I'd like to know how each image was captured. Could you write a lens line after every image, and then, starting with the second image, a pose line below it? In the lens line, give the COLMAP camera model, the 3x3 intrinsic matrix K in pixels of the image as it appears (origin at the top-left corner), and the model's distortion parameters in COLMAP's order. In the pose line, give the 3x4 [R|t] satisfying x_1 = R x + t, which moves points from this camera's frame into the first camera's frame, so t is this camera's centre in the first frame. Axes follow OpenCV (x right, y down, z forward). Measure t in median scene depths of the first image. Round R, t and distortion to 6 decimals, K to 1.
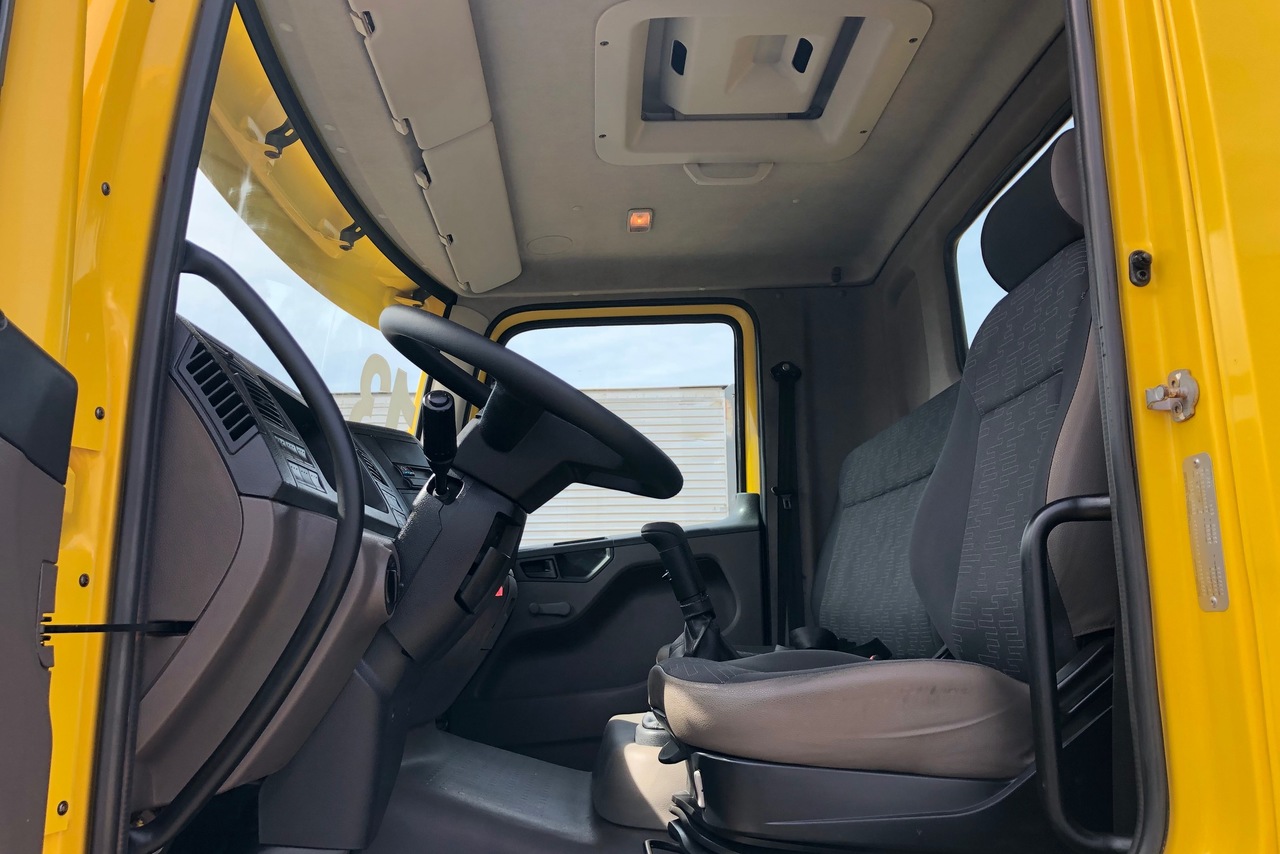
lens RADIAL K [[1048.6, 0, 638.6], [0, 1048.6, 424.7], [0, 0, 1]] dist [0.019312, -0.014376]
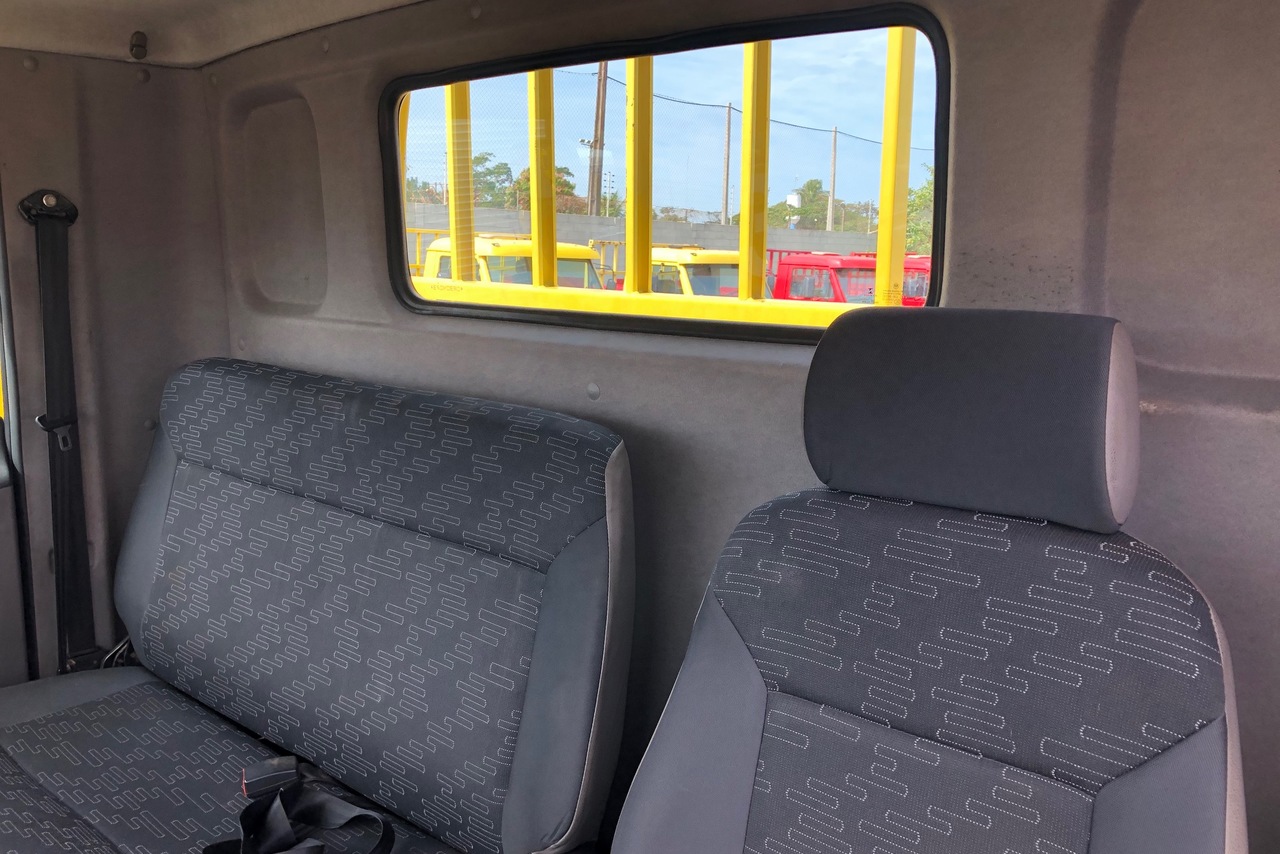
lens RADIAL K [[1048.6, 0, 639.3], [0, 1048.6, 422.9], [0, 0, 1]] dist [0.019312, -0.014376]
pose [[0.692069, -0.086848, 0.716587, -0.063227], [-0.158015, 0.950429, 0.267798, -0.146121], [-0.704323, -0.298567, 0.644039, 0.354639]]
